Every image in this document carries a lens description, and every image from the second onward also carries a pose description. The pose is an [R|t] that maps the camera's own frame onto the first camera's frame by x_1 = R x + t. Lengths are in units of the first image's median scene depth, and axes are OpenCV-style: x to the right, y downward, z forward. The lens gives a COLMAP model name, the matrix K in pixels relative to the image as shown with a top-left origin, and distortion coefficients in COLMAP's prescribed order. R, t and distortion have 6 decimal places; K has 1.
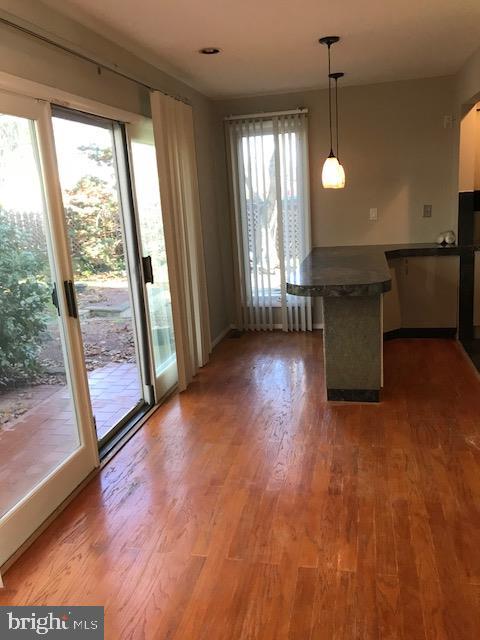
lens RADIAL K [[523.6, 0, 240.0], [0, 523.6, 320.0], [0, 0, 1]] dist [0.021837, -0.010464]
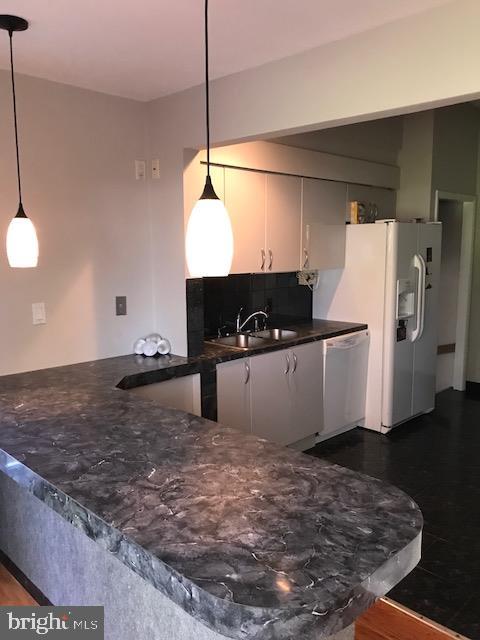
lens RADIAL K [[523.6, 0, 240.0], [0, 523.6, 320.0], [0, 0, 1]] dist [0.021837, -0.010464]
pose [[0.527400, -0.060721, 0.847444, -0.100356], [0.174391, 0.983942, -0.038029, -0.149094], [-0.831527, 0.167843, 0.529521, 0.584778]]
